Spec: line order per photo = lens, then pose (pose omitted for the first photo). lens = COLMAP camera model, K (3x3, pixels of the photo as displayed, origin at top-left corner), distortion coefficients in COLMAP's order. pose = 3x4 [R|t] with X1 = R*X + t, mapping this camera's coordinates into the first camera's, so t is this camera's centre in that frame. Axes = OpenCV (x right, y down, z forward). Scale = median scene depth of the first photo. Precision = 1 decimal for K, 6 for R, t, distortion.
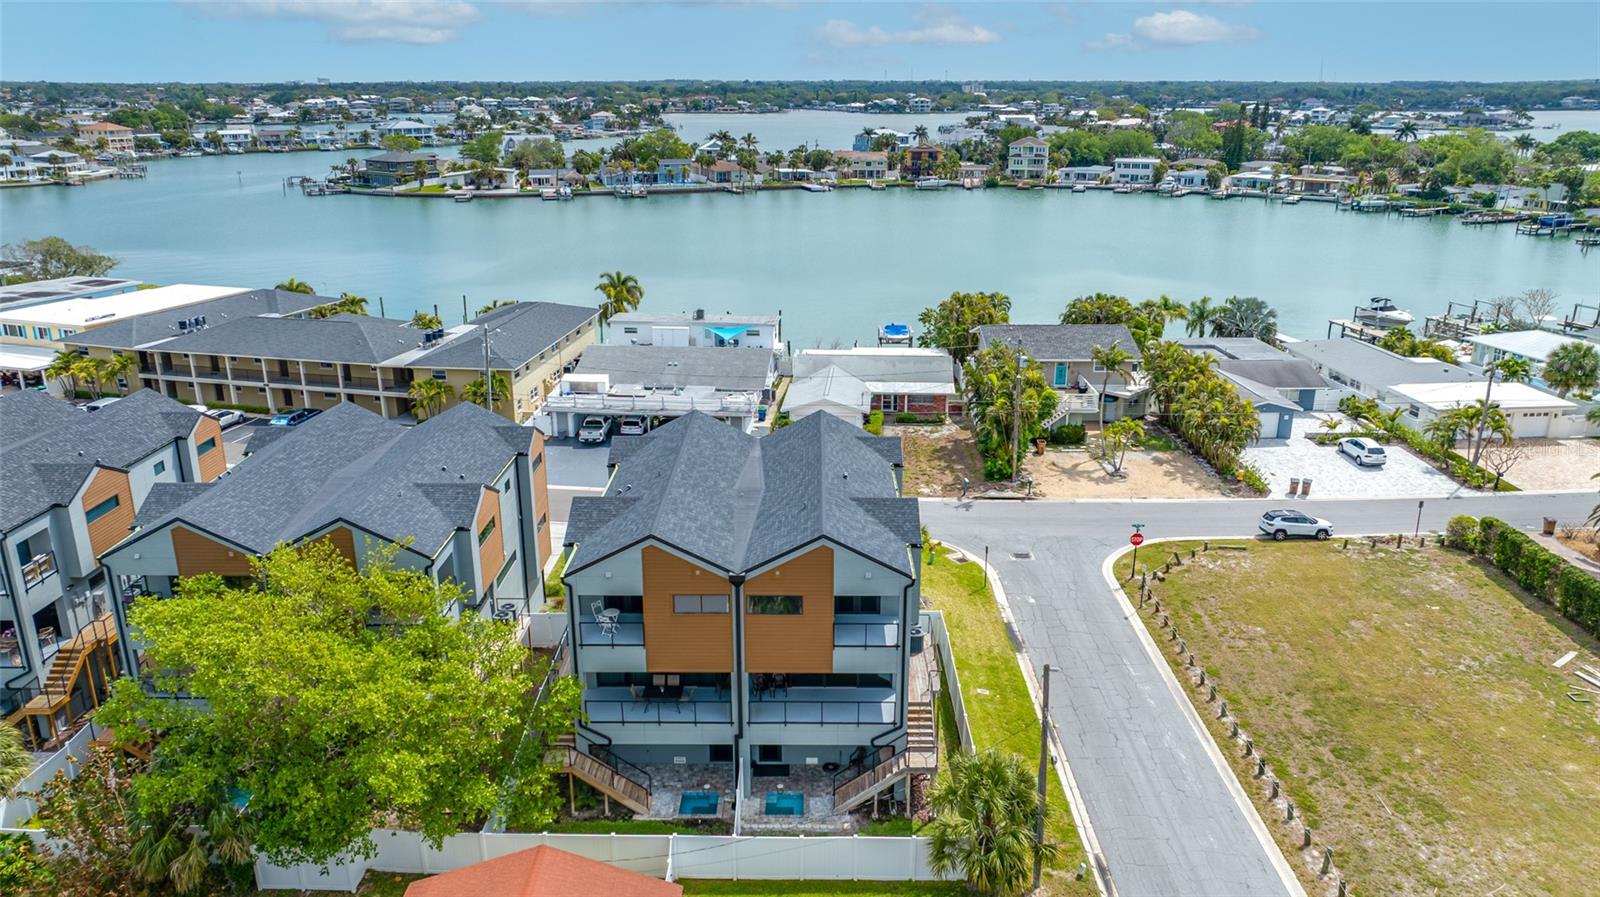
lens RADIAL K [[1134.3, 0, 800.0], [0, 1134.3, 448.5], [0, 0, 1]] dist [-0.018958, -0.001335]
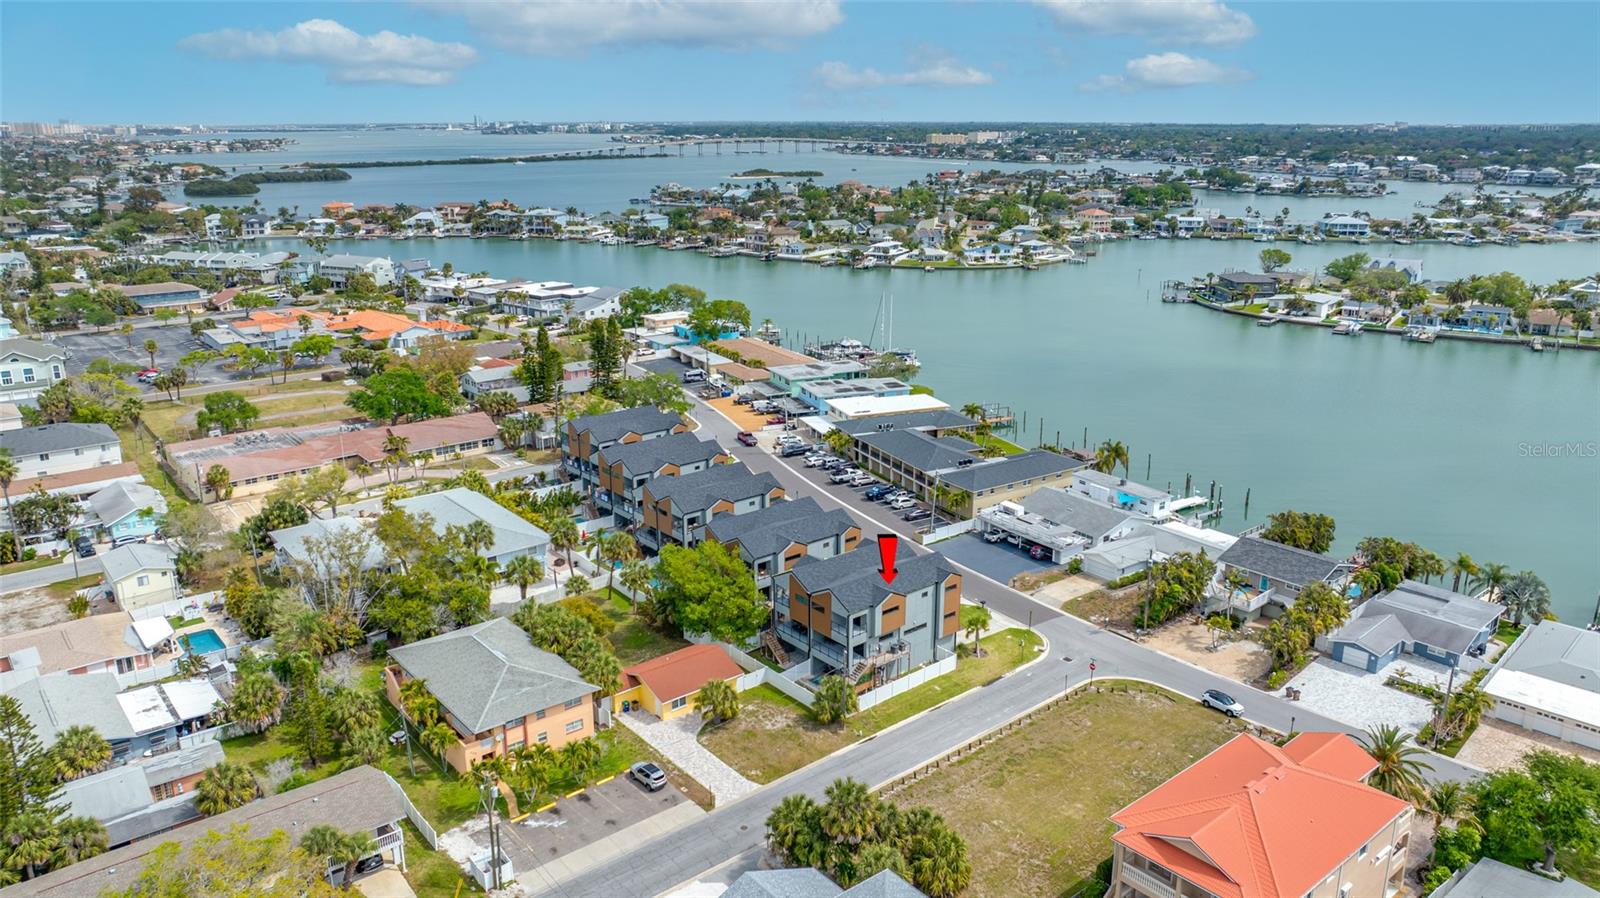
lens RADIAL K [[1134.3, 0, 800.0], [0, 1134.3, 449.0], [0, 0, 1]] dist [-0.018958, -0.001335]
pose [[0.645202, 0.212214, -0.733948, 0.928945], [-0.232175, 0.969679, 0.076272, -0.217173], [0.727880, 0.121194, 0.674909, -0.481869]]
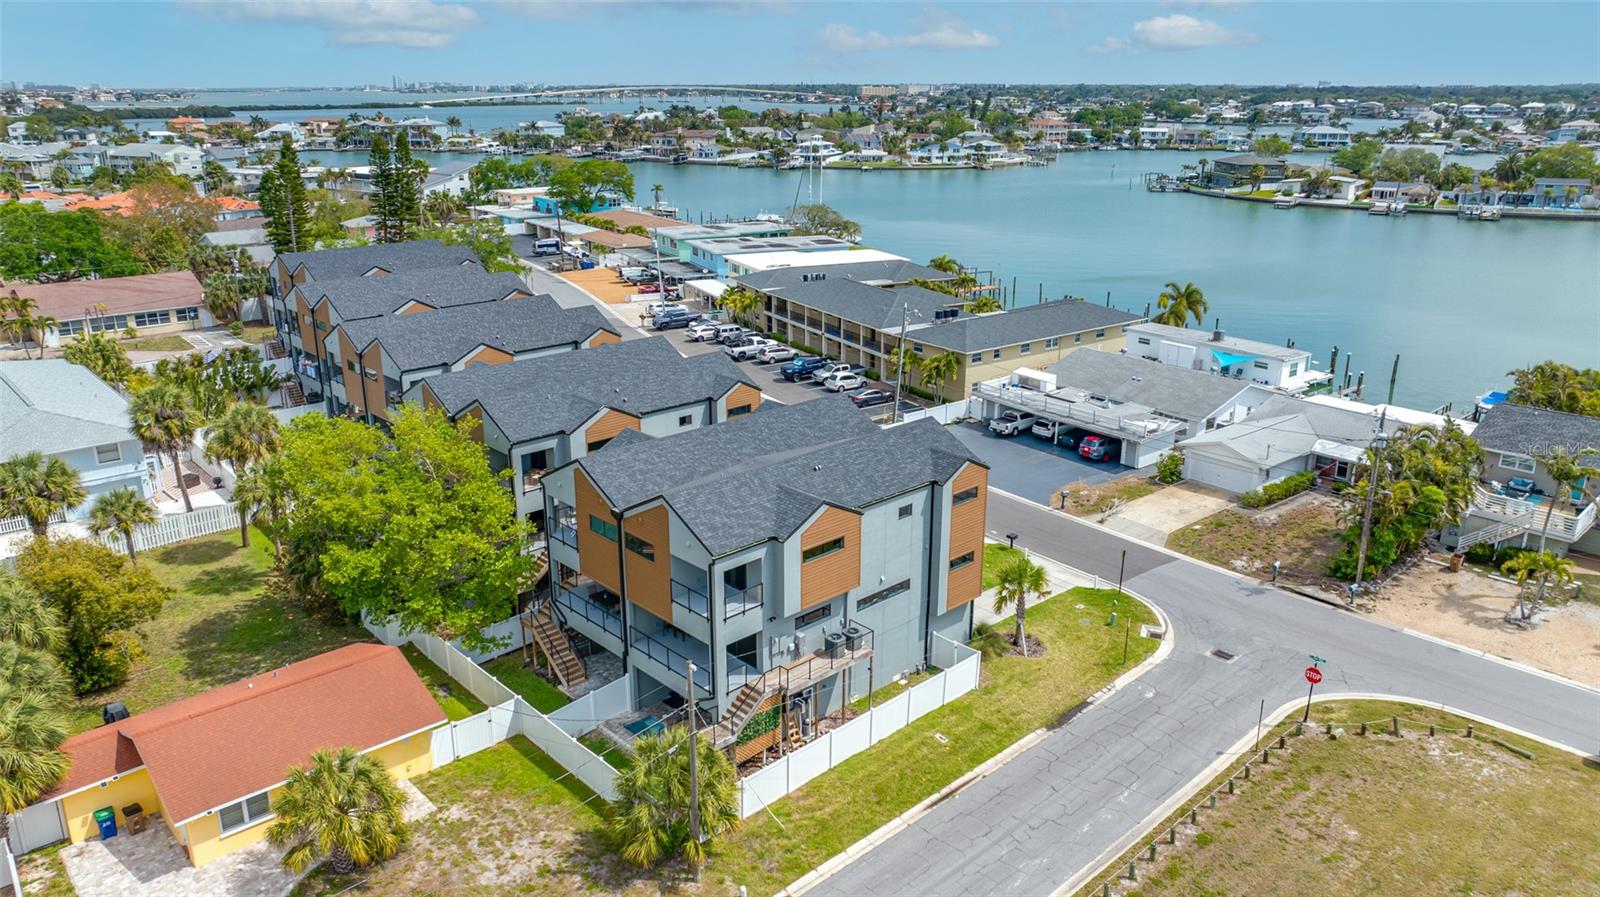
lens RADIAL K [[1128.2, 0, 800.0], [0, 1128.2, 448.5], [0, 0, 1]] dist [-0.044457, 0.041189]
pose [[0.689488, 0.222791, -0.689181, 0.395250], [-0.222410, 0.970671, 0.091279, -0.044838], [0.689304, 0.090345, 0.718817, 0.138618]]
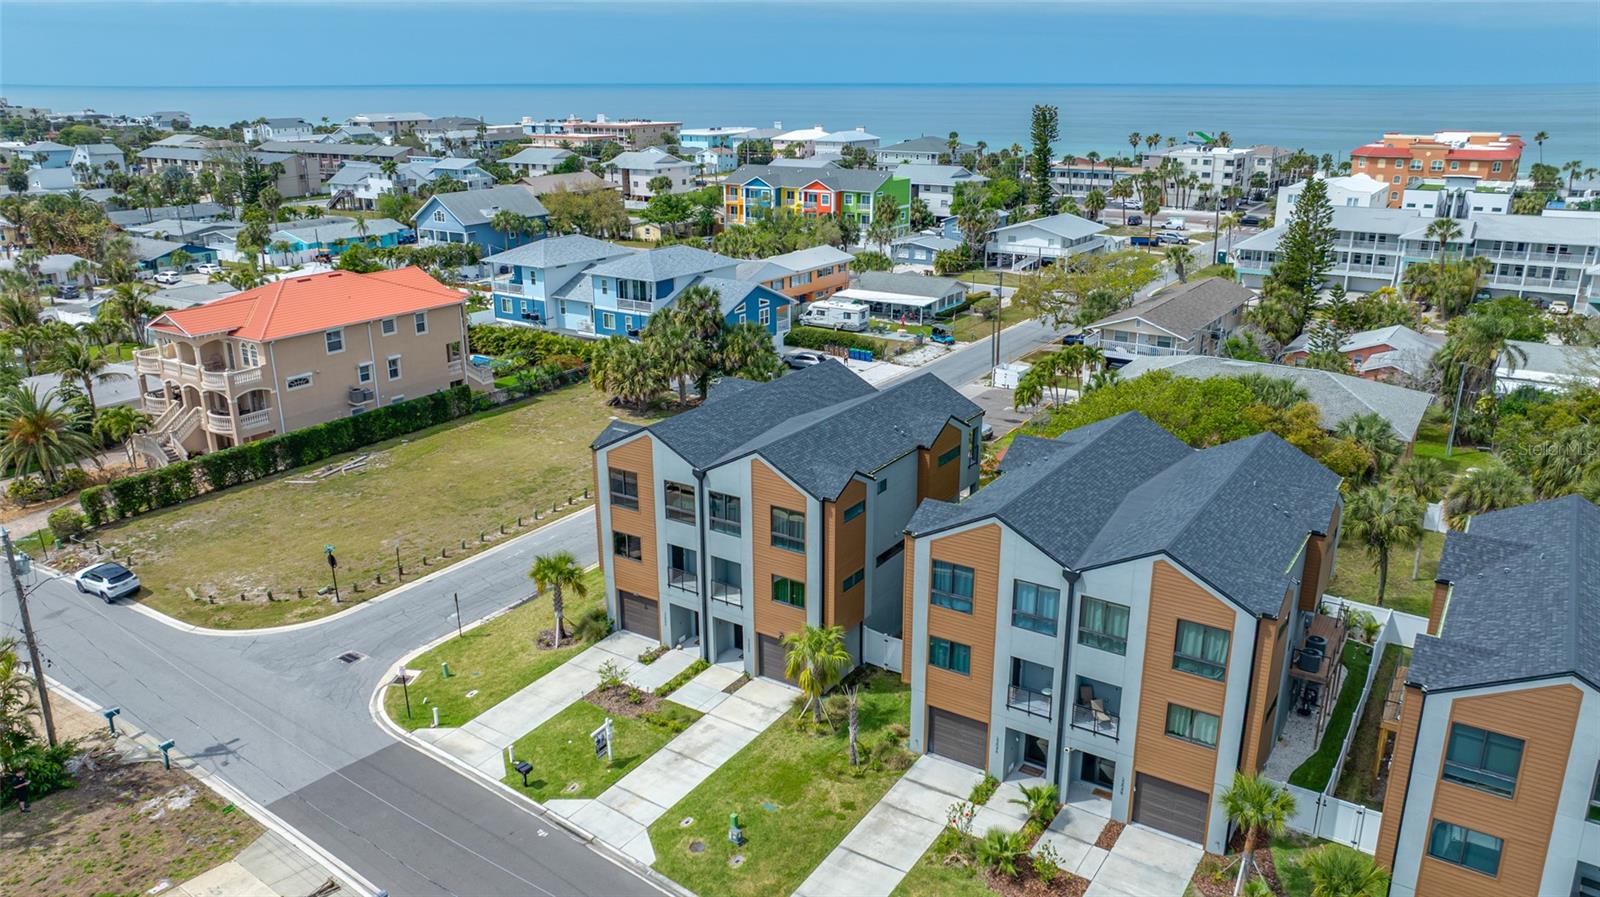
lens RADIAL K [[1134.3, 0, 800.0], [0, 1134.3, 448.5], [0, 0, 1]] dist [-0.018958, -0.001335]
pose [[-0.840679, -0.166313, 0.515363, -0.363596], [0.166652, 0.826035, 0.538418, -0.319321], [-0.515254, 0.538523, -0.666714, 0.993396]]
